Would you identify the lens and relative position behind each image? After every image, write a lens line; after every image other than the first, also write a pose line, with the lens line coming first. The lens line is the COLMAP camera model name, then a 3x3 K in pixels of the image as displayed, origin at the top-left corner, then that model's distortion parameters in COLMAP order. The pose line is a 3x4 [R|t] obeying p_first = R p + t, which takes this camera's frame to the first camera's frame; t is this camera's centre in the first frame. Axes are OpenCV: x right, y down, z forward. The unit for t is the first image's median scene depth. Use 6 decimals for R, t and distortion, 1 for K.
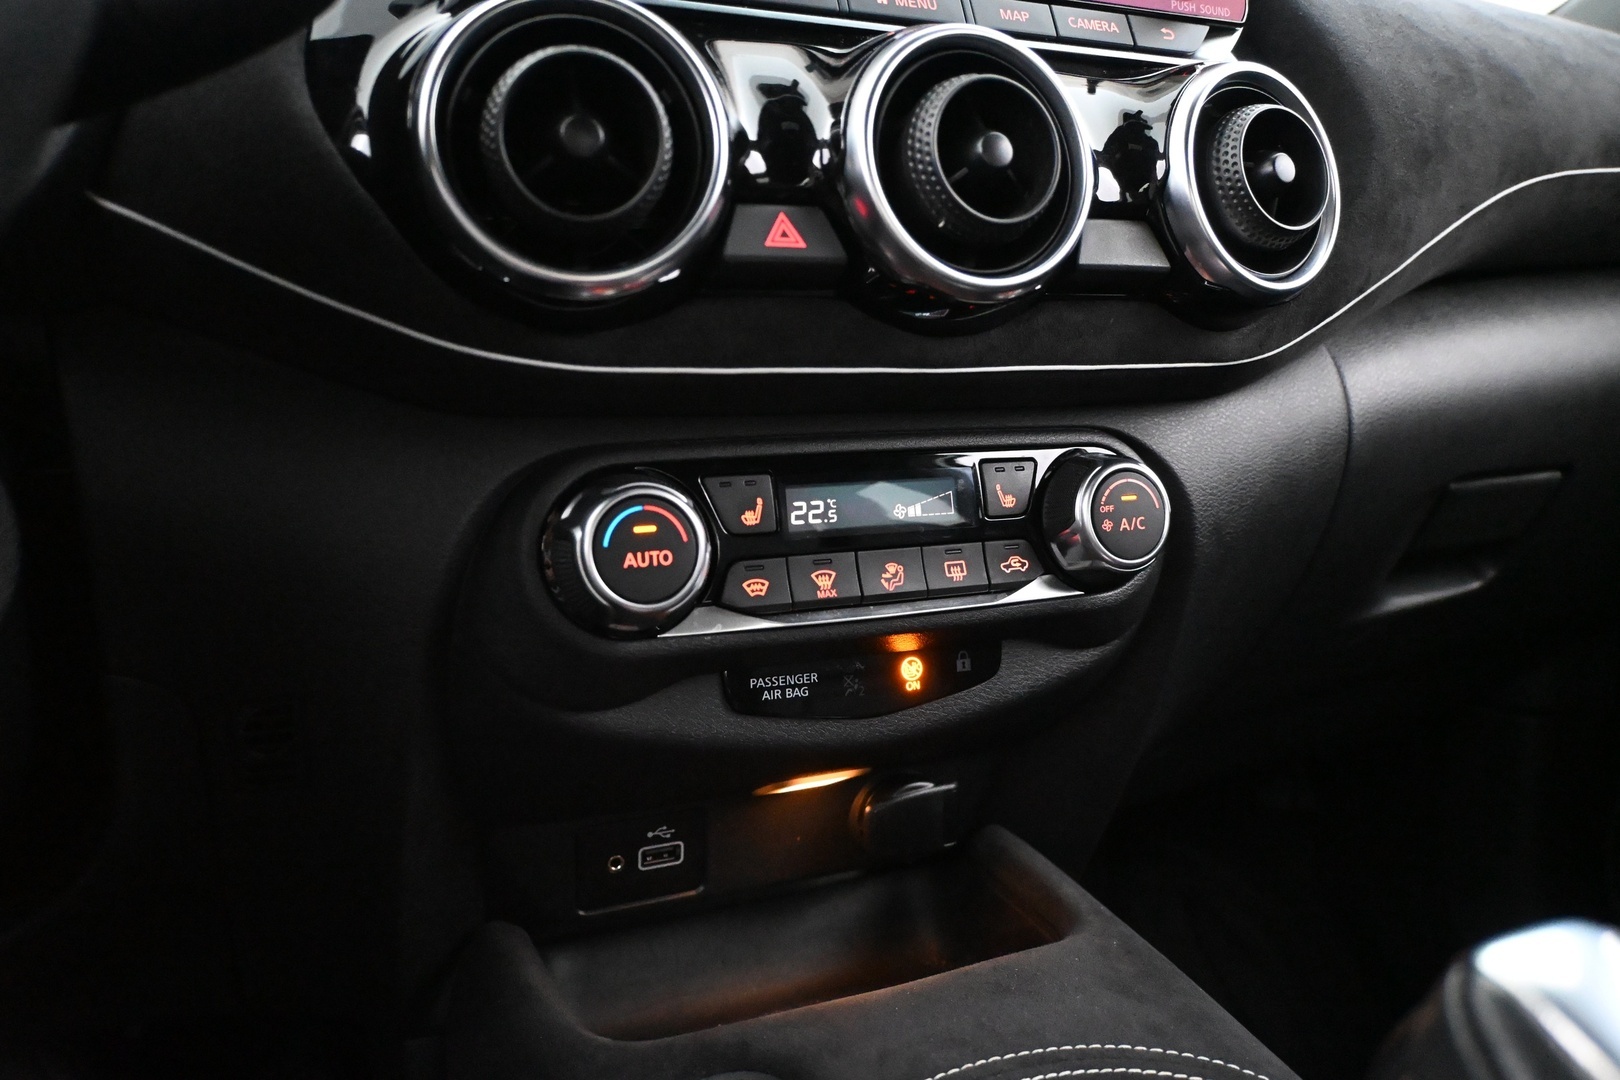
lens RADIAL K [[1218.2, 0, 807.9], [0, 1218.2, 527.1], [0, 0, 1]] dist [-0.021016, -0.010807]
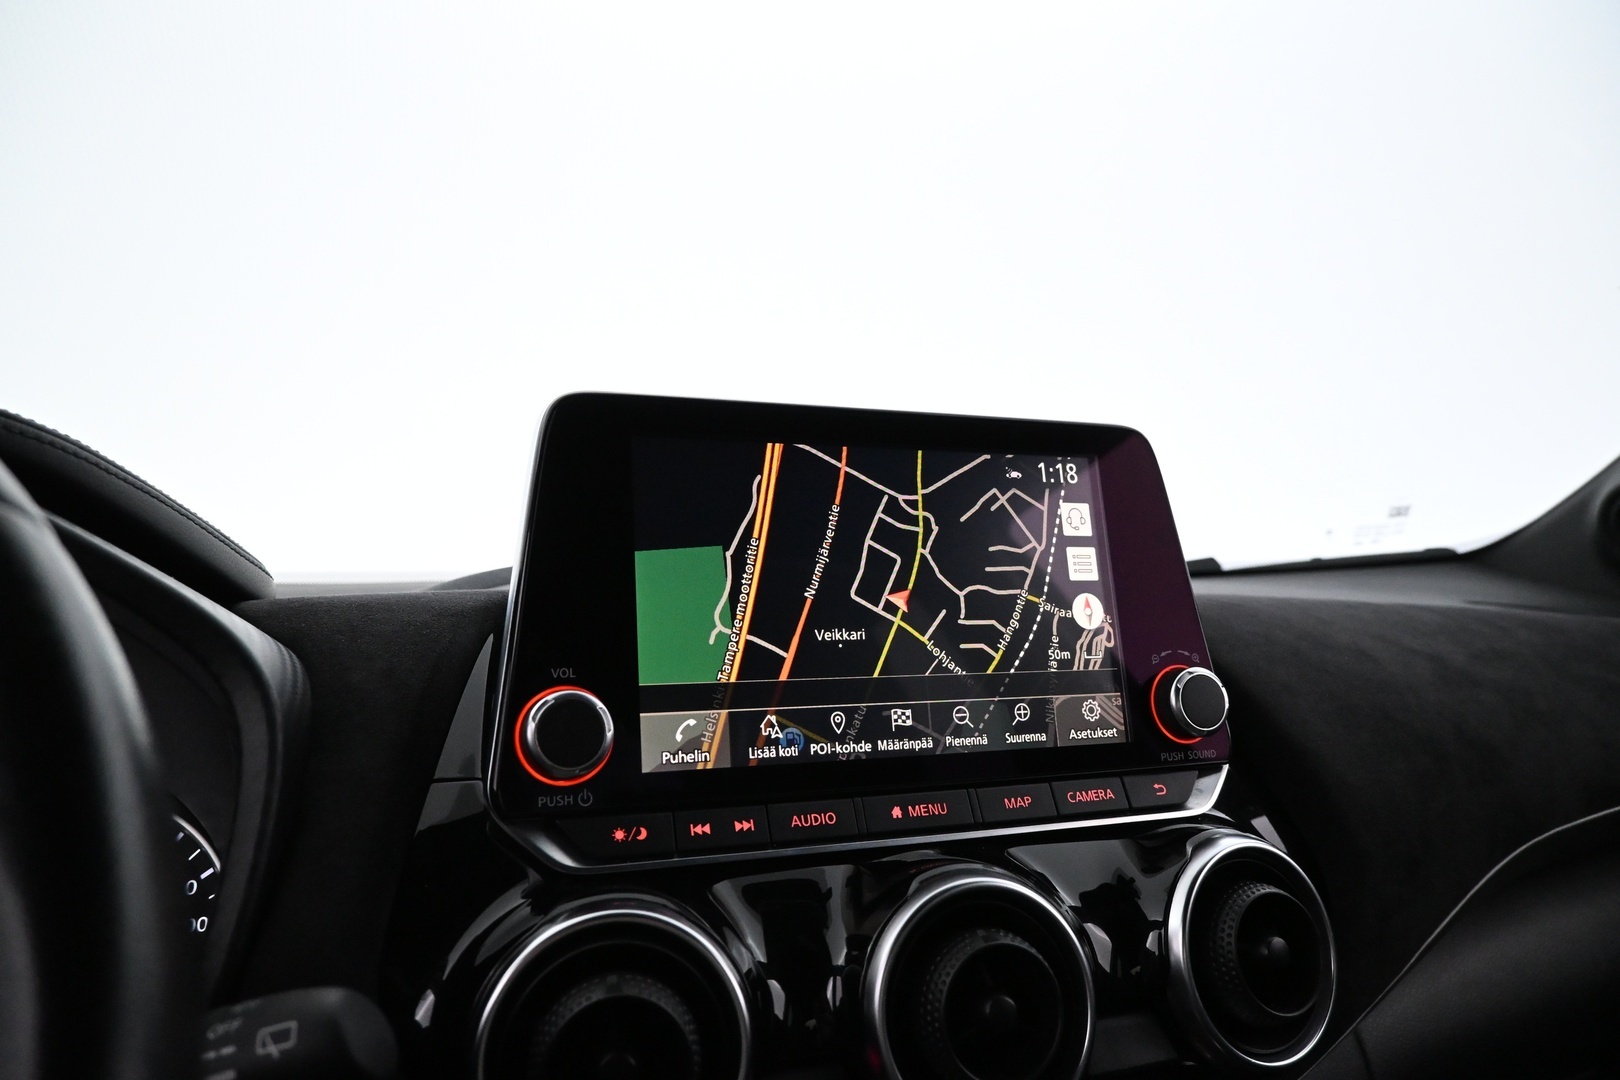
lens RADIAL K [[1091.7, 0, 808.3], [0, 1091.7, 533.9], [0, 0, 1]] dist [-0.005339, -0.000325]
pose [[0.998575, -0.016626, -0.050717, 0.032622], [0.004382, 0.972571, -0.232565, -0.423385], [0.053193, 0.232011, 0.971258, -0.040095]]
